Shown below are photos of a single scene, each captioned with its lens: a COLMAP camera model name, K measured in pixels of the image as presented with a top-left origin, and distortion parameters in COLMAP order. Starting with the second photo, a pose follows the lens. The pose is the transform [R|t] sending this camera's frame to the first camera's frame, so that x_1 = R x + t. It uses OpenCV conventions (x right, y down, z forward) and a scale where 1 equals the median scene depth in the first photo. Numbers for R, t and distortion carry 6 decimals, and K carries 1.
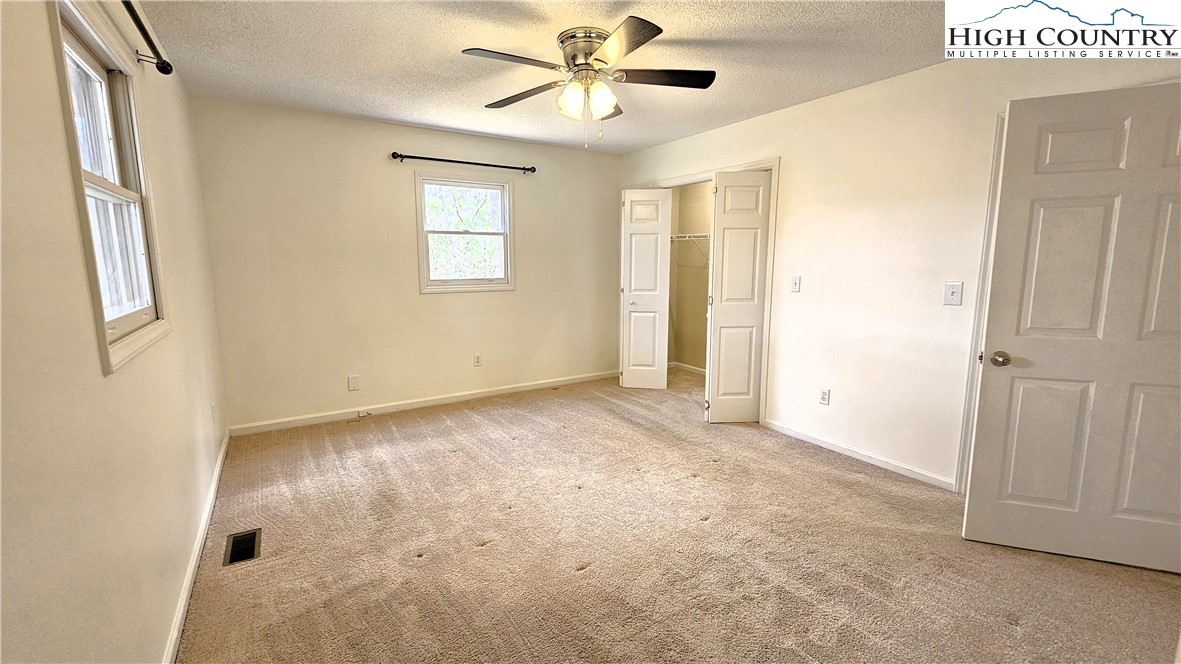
lens RADIAL K [[482.0, 0, 585.6], [0, 482.0, 330.8], [0, 0, 1]] dist [-0.002097, -0.000476]
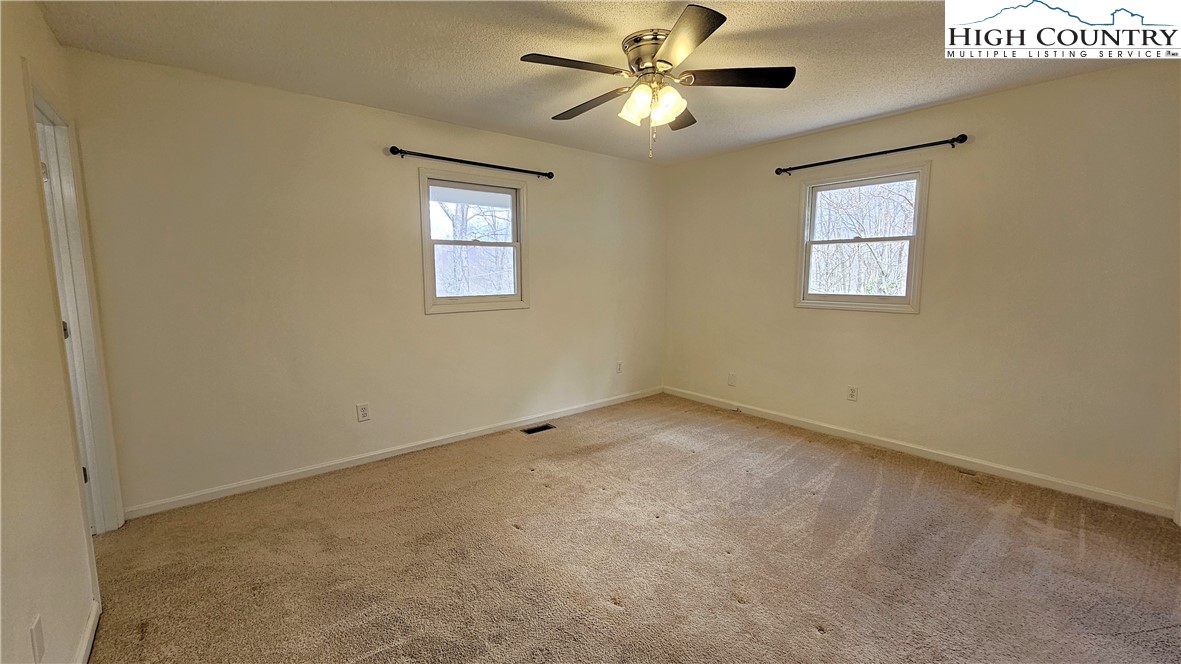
lens RADIAL K [[482.0, 0, 585.6], [0, 482.0, 330.8], [0, 0, 1]] dist [-0.002097, -0.000476]
pose [[0.134378, 0.122812, -0.983290, 0.606202], [-0.142352, 0.984390, 0.103496, -0.077010], [0.980652, 0.126066, 0.149763, 0.487138]]
